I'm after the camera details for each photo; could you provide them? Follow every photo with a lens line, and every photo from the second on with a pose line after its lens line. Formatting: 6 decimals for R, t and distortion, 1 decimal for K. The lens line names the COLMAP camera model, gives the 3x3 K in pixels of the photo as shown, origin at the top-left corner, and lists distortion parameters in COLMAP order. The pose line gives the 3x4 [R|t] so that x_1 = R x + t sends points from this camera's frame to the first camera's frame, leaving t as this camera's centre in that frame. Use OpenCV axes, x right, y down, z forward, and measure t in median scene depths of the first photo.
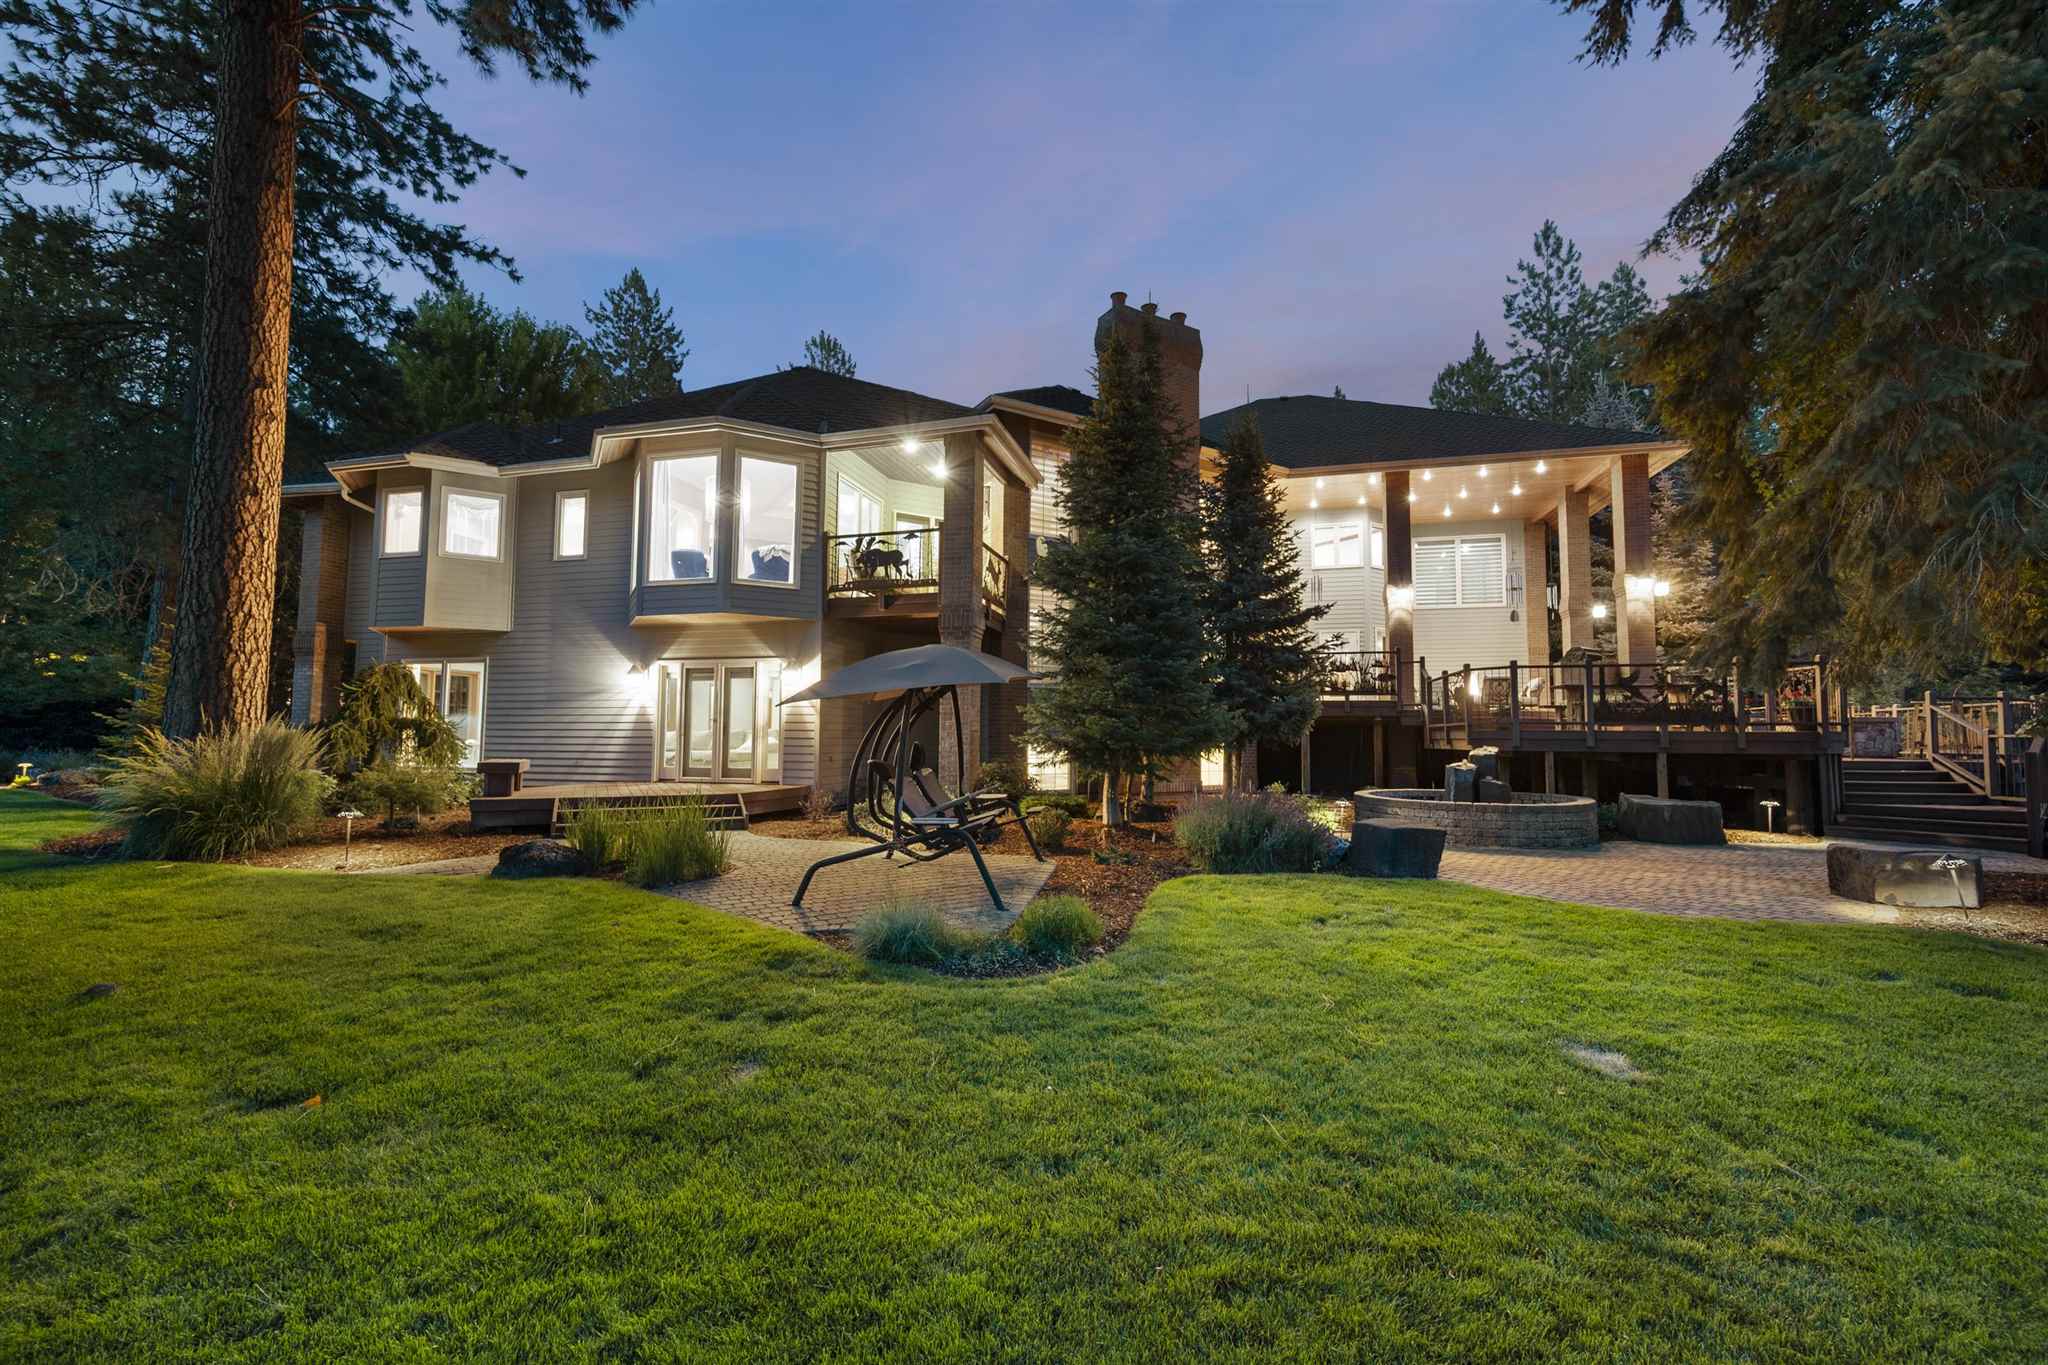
lens RADIAL K [[832.0, 0, 1024.0], [0, 832.0, 682.5], [0, 0, 1]] dist [0.003598, 0.000308]
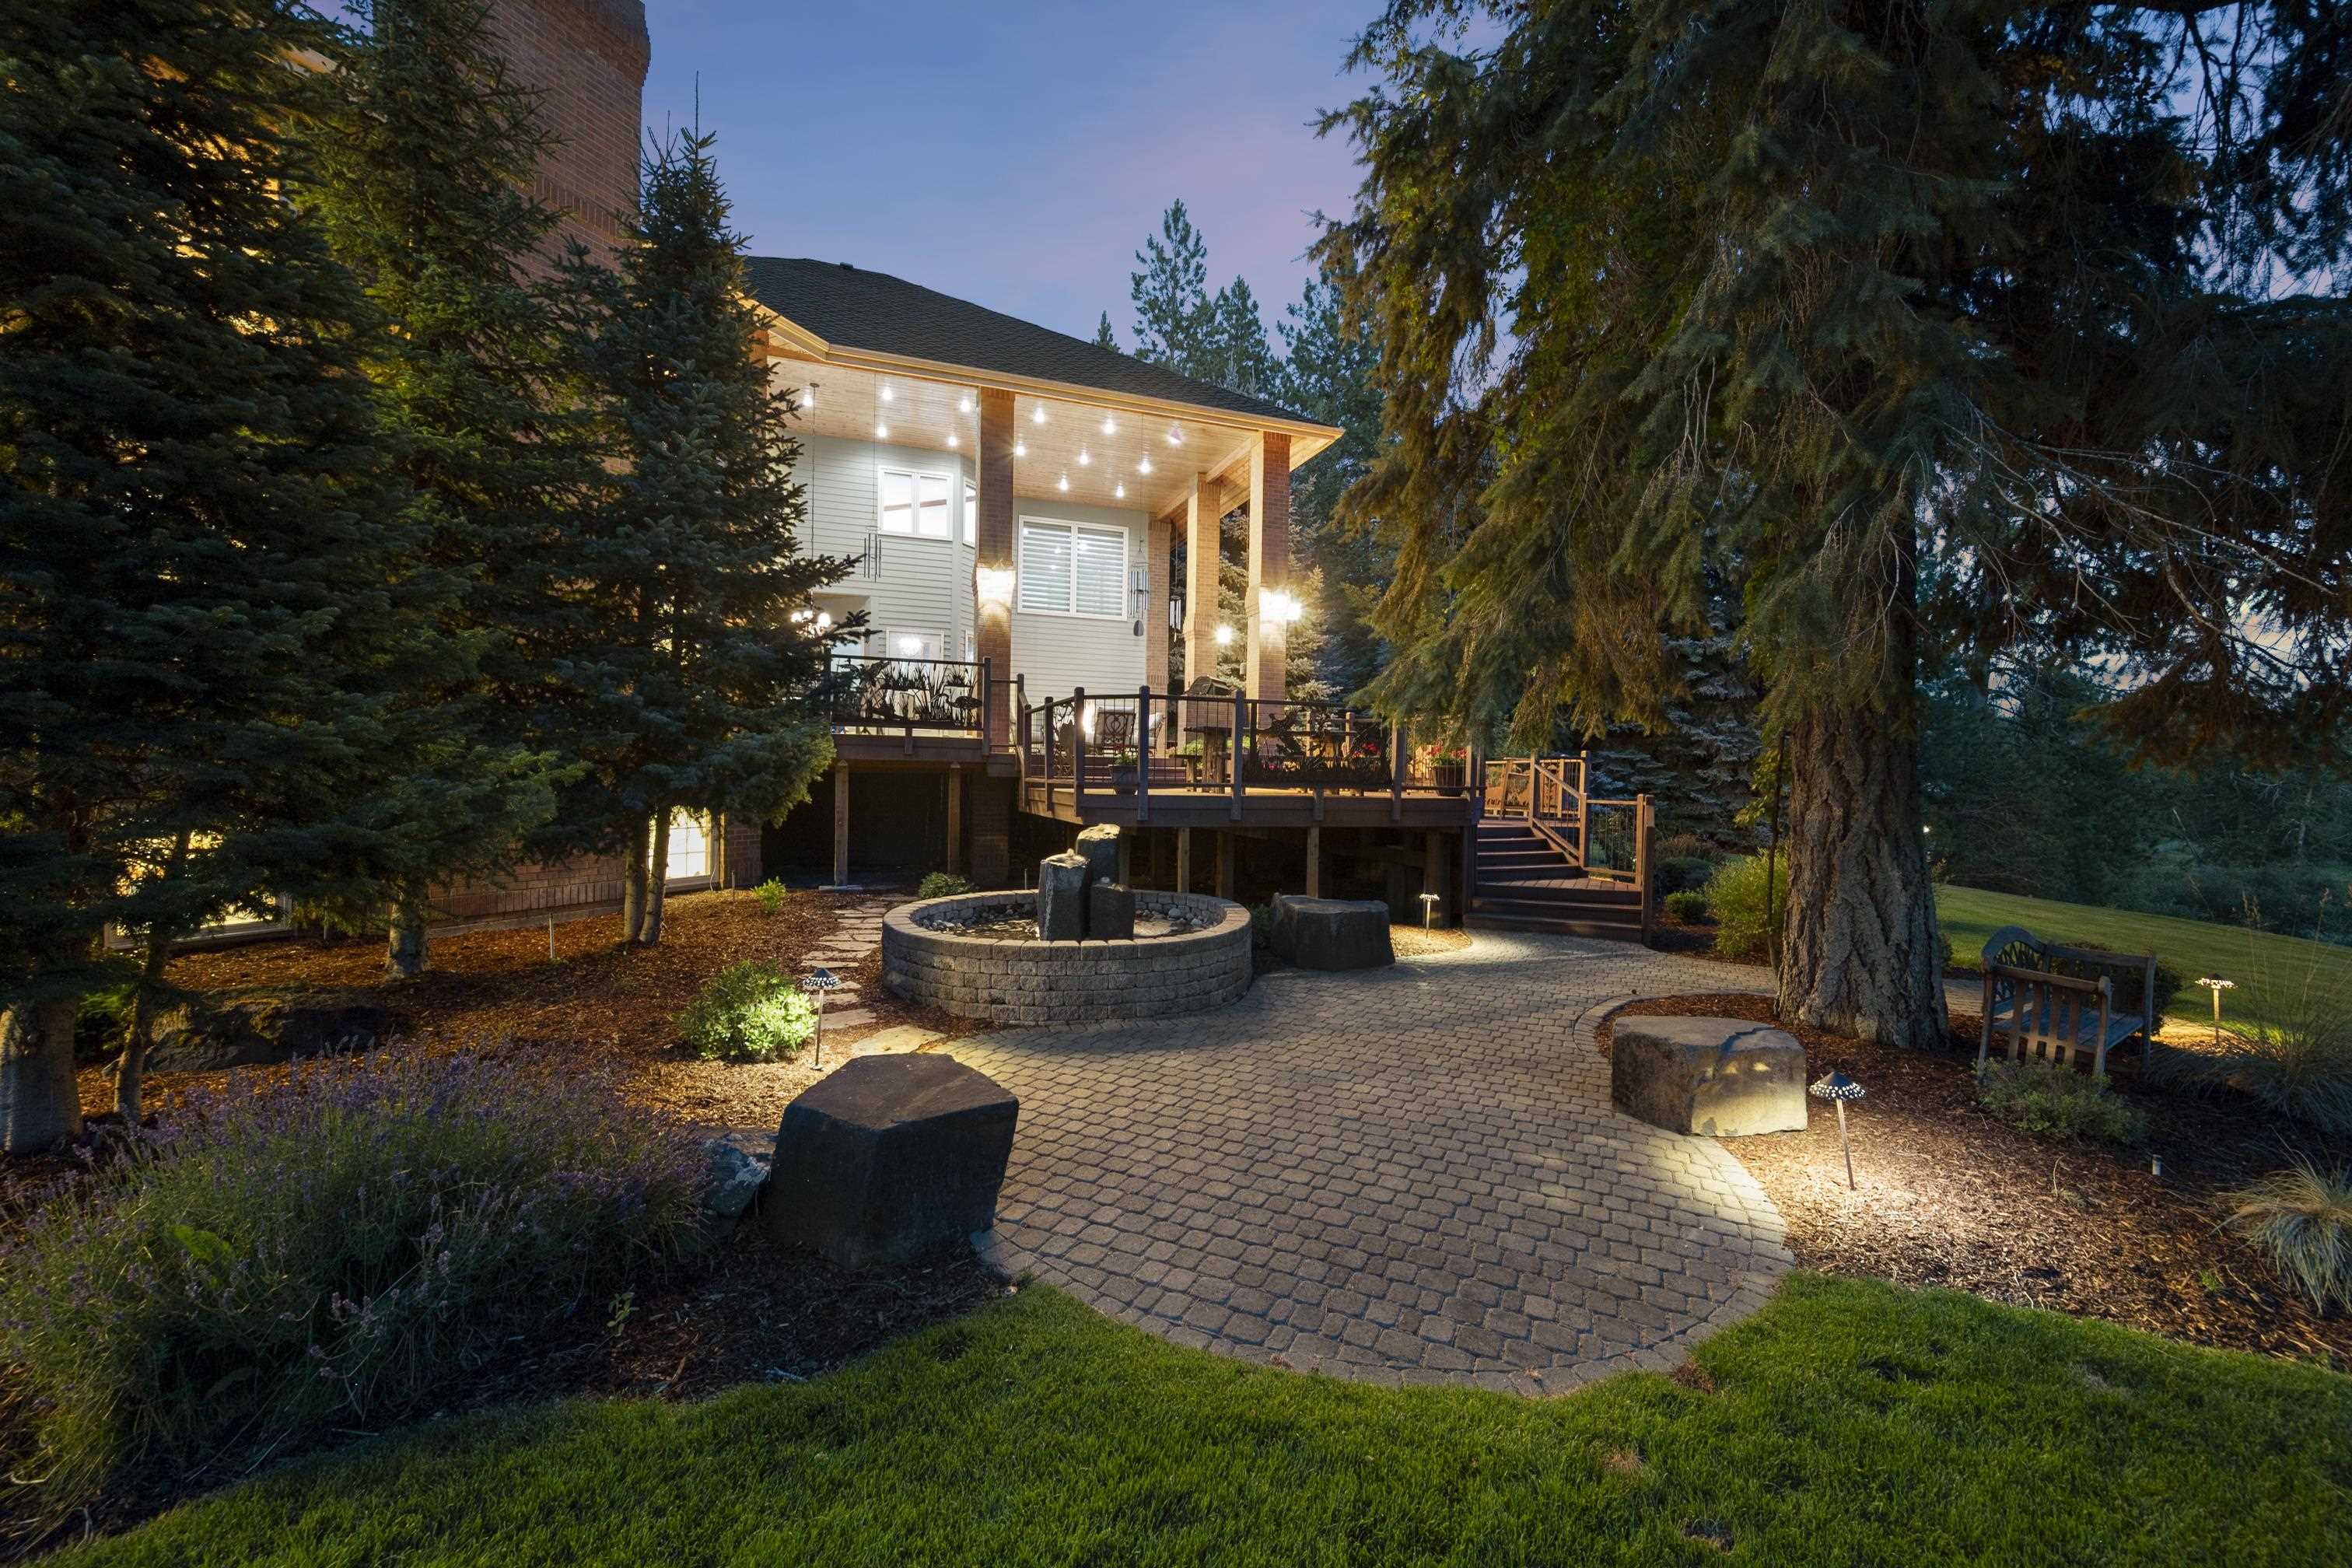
lens RADIAL K [[955.5, 0, 1176.0], [0, 955.5, 784.0], [0, 0, 1]] dist [0.003598, 0.000308]
pose [[0.828424, 0.002792, 0.560094, 0.142204], [-0.050085, 0.996351, 0.069114, -0.002403], [-0.557857, -0.085308, 0.825541, 0.270420]]
